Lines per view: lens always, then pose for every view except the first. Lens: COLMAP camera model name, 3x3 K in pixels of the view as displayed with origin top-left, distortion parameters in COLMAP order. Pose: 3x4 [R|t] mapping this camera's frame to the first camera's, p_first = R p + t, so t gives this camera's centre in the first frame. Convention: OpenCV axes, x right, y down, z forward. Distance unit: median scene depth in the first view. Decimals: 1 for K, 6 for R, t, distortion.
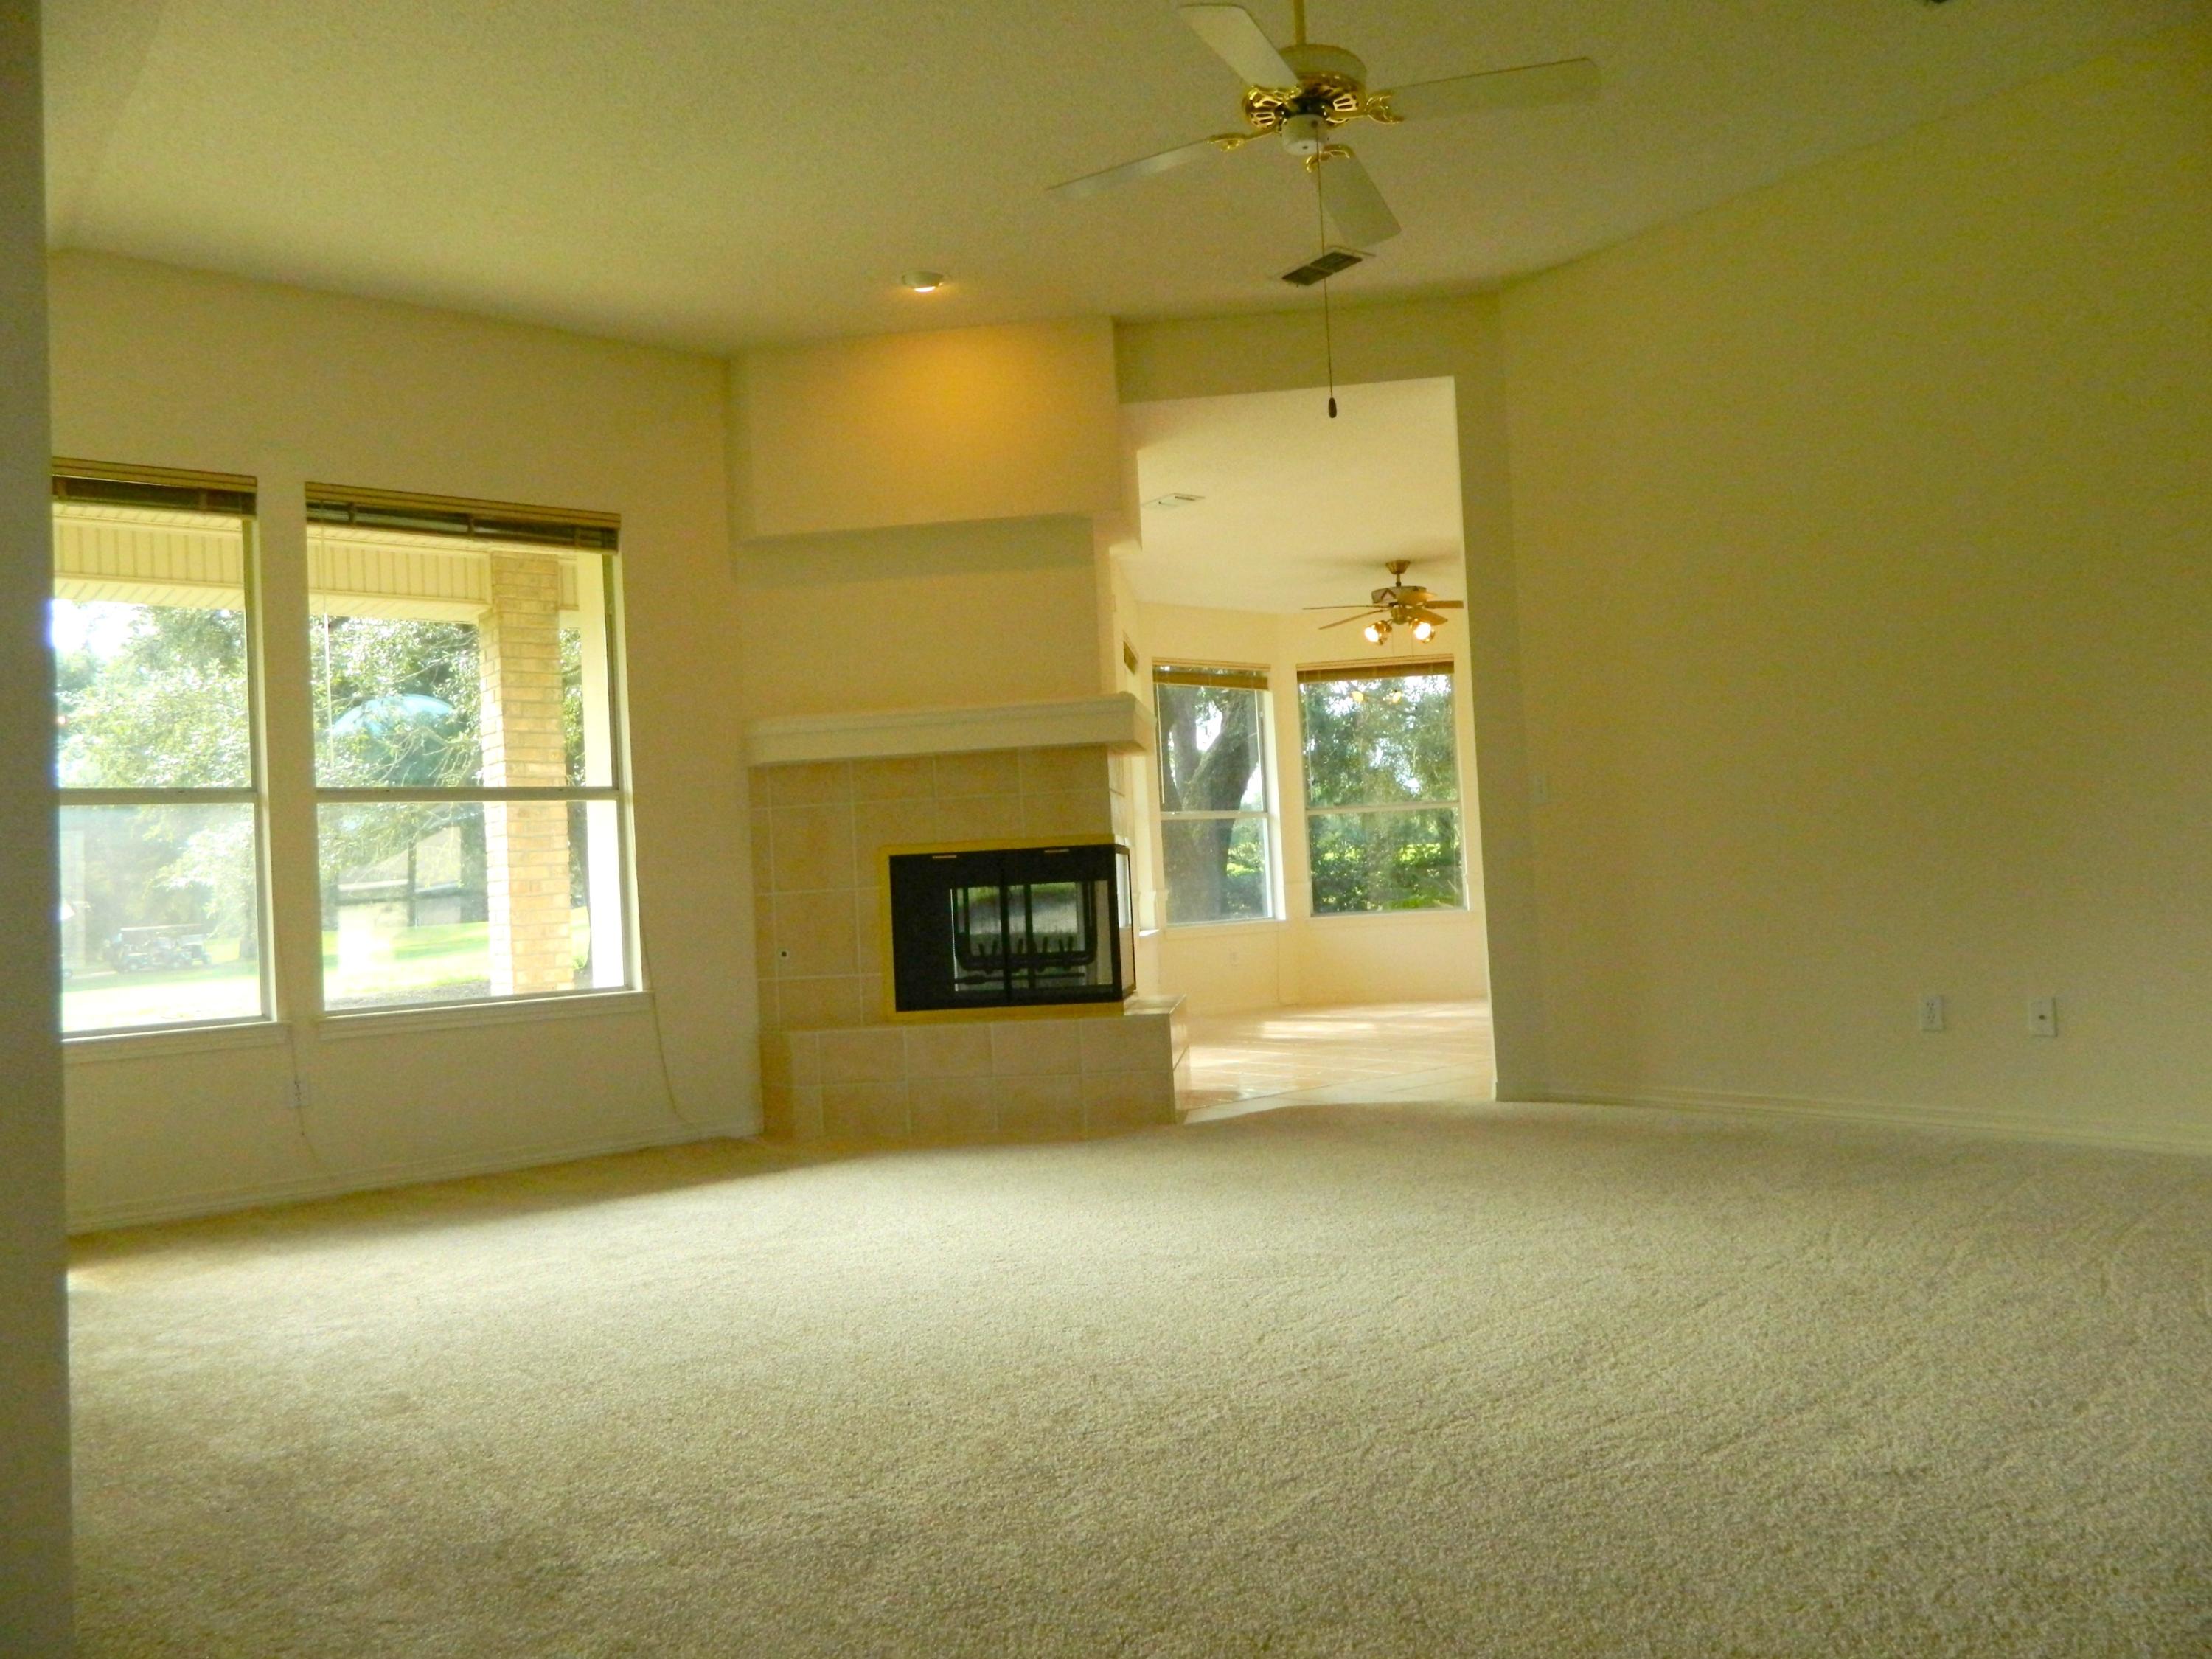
lens RADIAL K [[1631.7, 0, 1118.7], [0, 1631.7, 823.3], [0, 0, 1]] dist [0.000368, 0.000733]
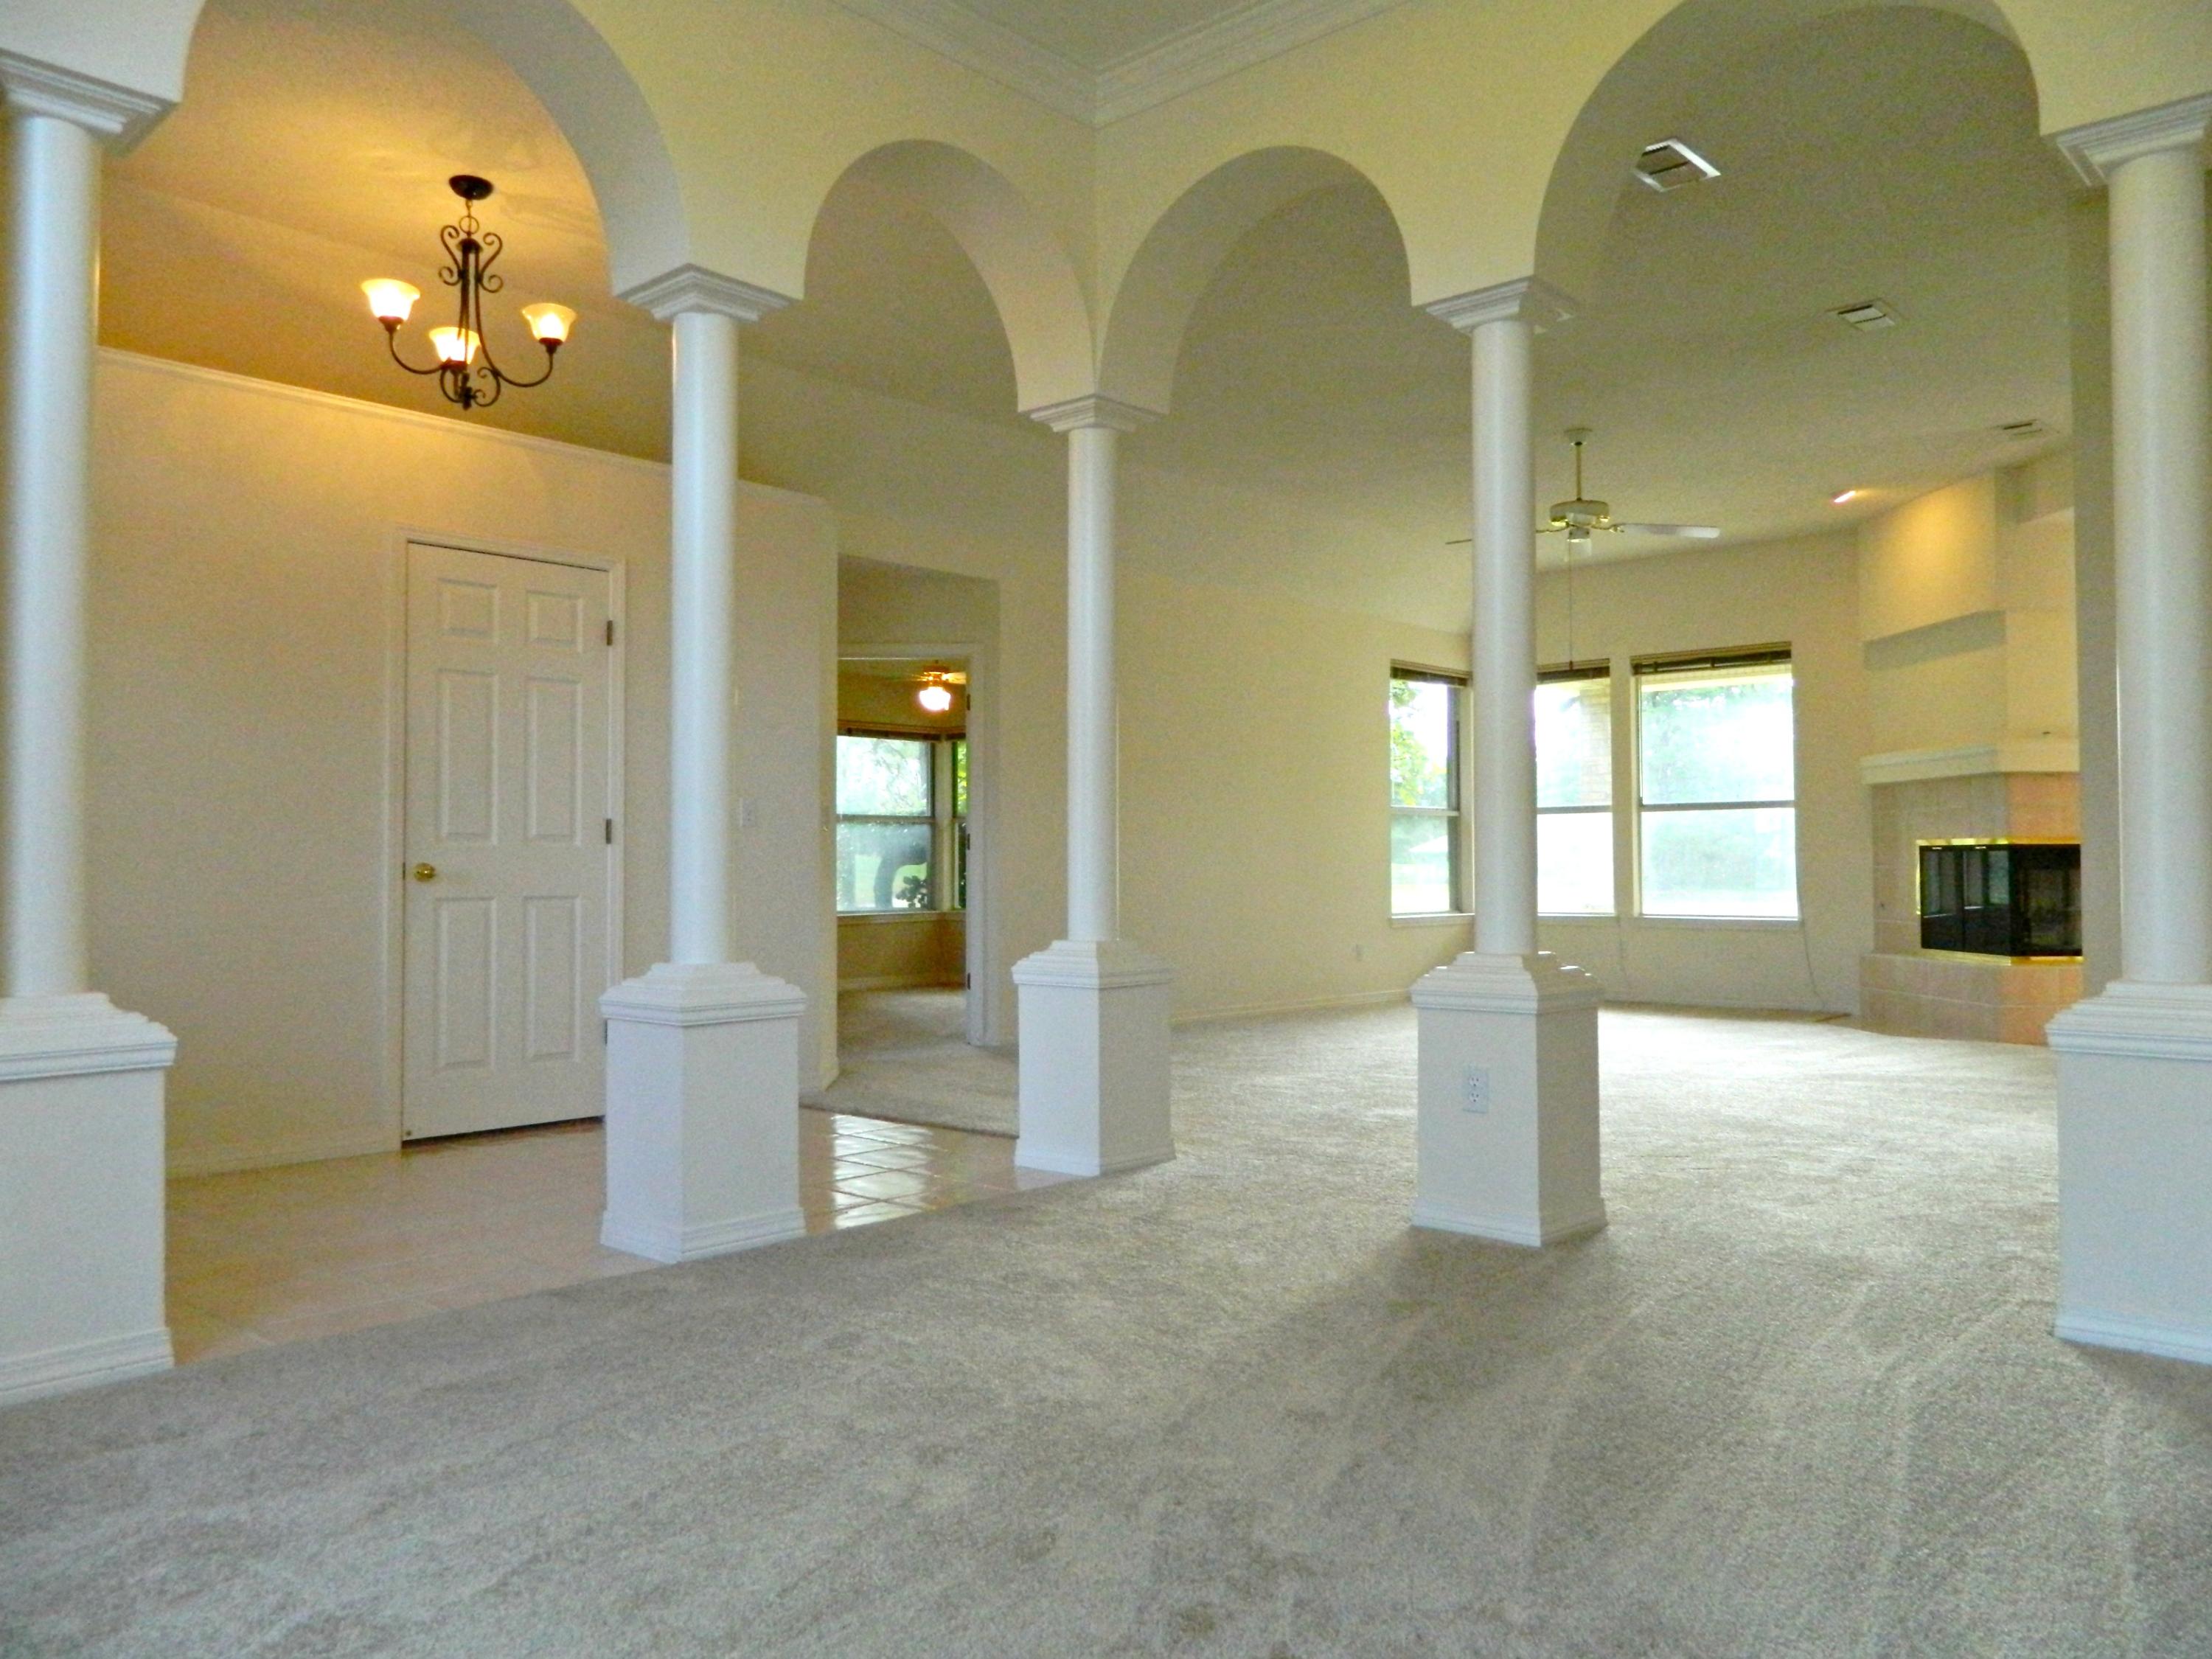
lens RADIAL K [[1631.7, 0, 1118.7], [0, 1631.7, 823.3], [0, 0, 1]] dist [0.000368, 0.000733]
pose [[0.170327, 0.020737, -0.985169, 1.271625], [0.030951, 0.999173, 0.026383, -0.065859], [0.984901, -0.034985, 0.169544, 0.010509]]
